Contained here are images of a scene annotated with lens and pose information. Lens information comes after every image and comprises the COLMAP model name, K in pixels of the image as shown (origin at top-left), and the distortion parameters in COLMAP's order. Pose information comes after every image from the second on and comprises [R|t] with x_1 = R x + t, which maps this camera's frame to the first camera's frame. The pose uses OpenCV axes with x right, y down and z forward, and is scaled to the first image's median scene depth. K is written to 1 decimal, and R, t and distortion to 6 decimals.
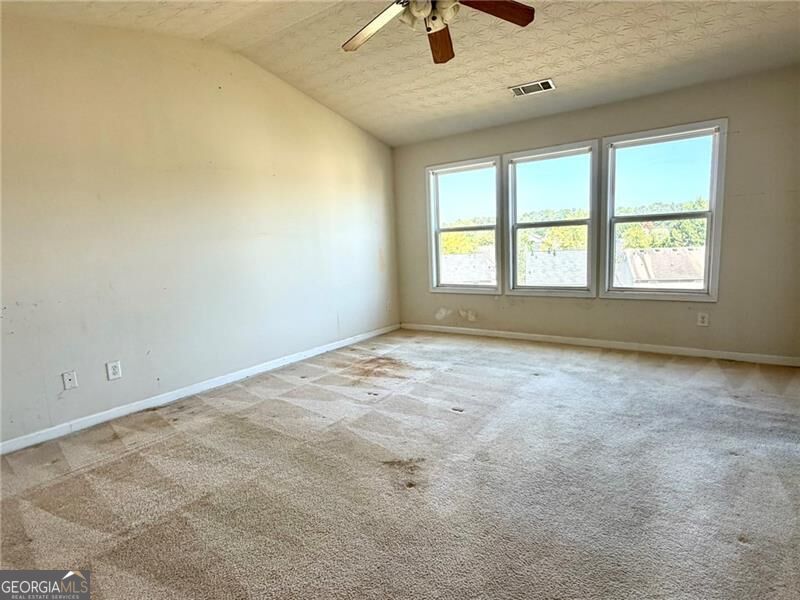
lens RADIAL K [[416.8, 0, 412.8], [0, 416.8, 291.3], [0, 0, 1]] dist [-0.000354, -0.000066]
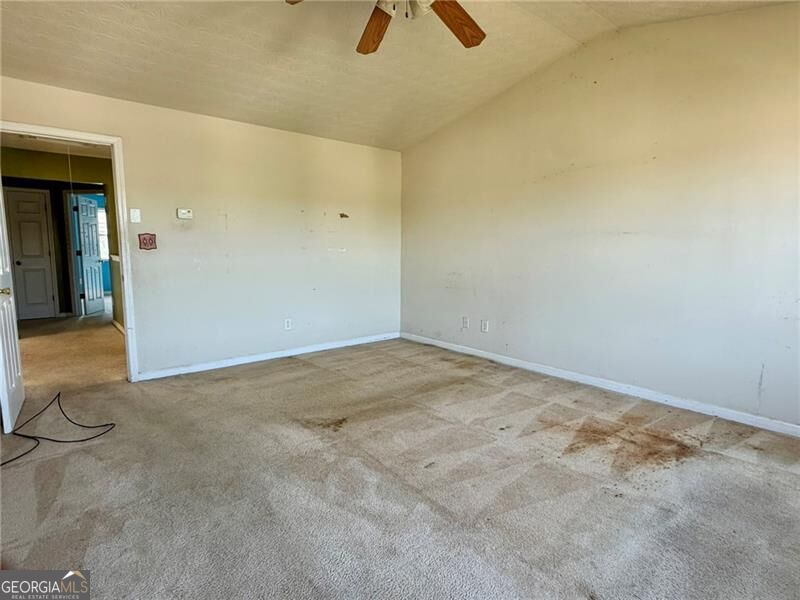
lens RADIAL K [[432.1, 0, 397.5], [0, 432.1, 301.2], [0, 0, 1]] dist [-0.001183, -0.000331]
pose [[-0.268356, 0.156477, -0.950526, 0.713734], [-0.102825, 0.976429, 0.189771, -0.138300], [0.957816, 0.148664, -0.245941, 0.925855]]
